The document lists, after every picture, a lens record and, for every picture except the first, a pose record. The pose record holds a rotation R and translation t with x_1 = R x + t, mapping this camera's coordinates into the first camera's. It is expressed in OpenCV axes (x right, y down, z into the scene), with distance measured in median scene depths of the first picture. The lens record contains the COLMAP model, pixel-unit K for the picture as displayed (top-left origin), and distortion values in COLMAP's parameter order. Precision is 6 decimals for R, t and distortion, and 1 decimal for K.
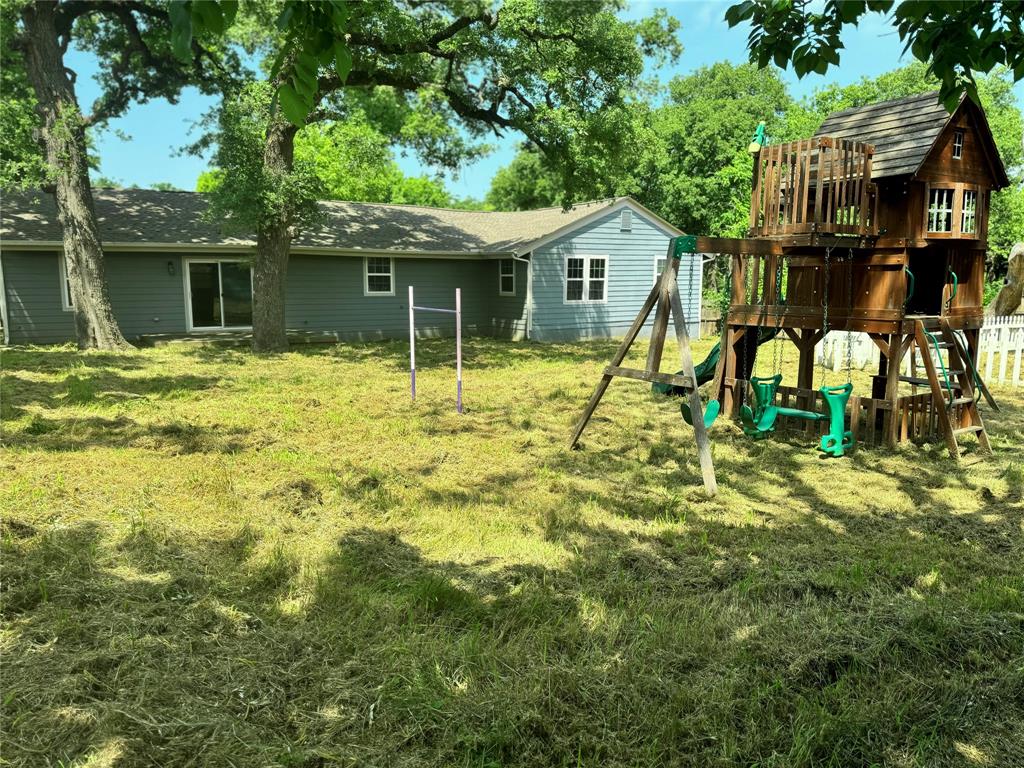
lens RADIAL K [[723.9, 0, 520.6], [0, 723.9, 397.8], [0, 0, 1]] dist [0.058868, -0.068155]
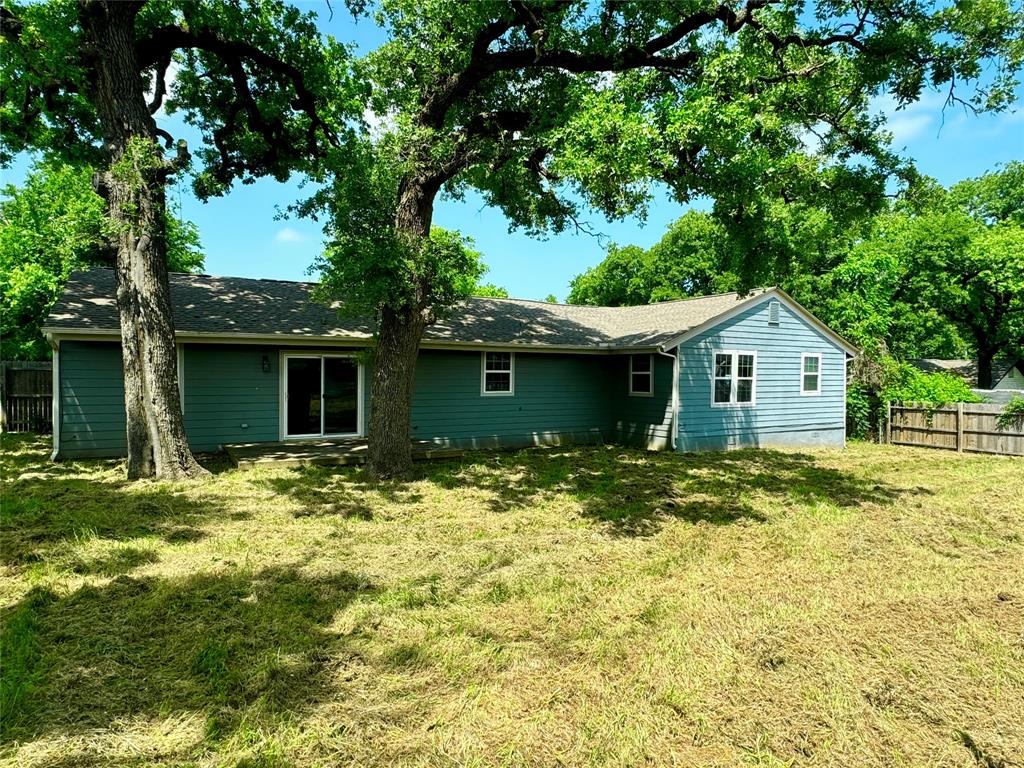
lens RADIAL K [[601.4, 0, 513.5], [0, 601.4, 394.8], [0, 0, 1]] dist [-0.005230, 0.010514]
pose [[0.998744, 0.008302, -0.049416, -0.186852], [-0.014596, 0.991614, -0.128407, -0.067446], [0.047935, 0.128967, 0.990490, 0.392201]]
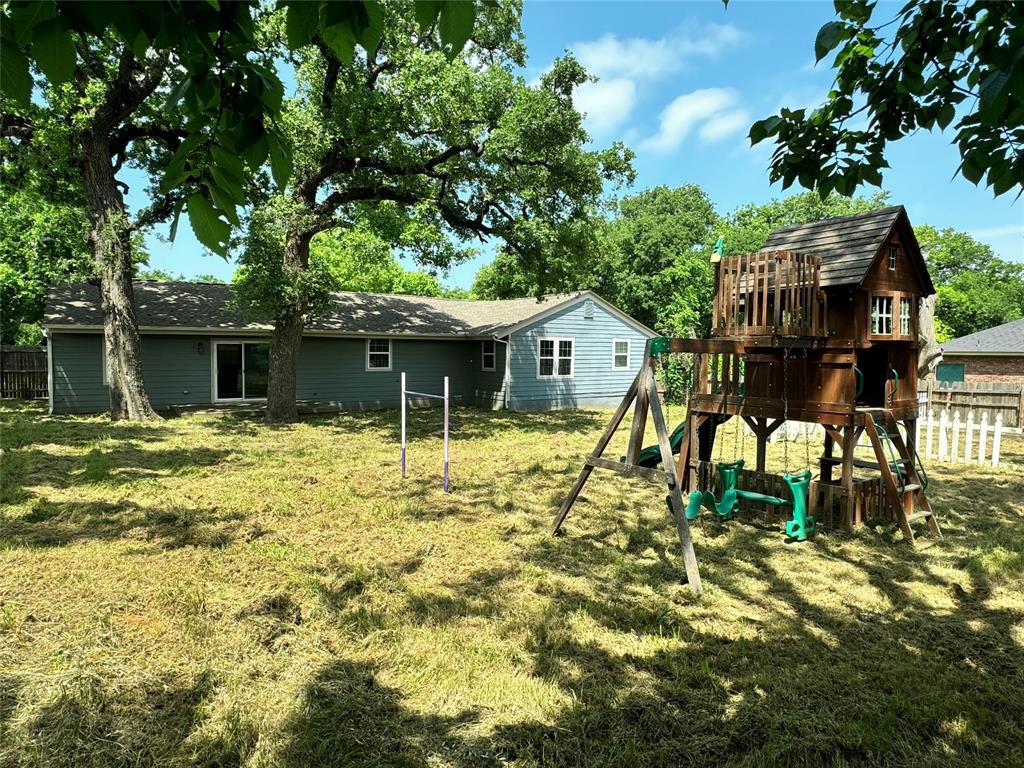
lens RADIAL K [[601.4, 0, 514.4], [0, 601.4, 390.1], [0, 0, 1]] dist [-0.005230, 0.010514]
pose [[0.999618, 0.005698, 0.027039, -0.003995], [-0.002991, 0.995070, -0.099129, -0.019643], [-0.027470, 0.099010, 0.994707, 0.045521]]
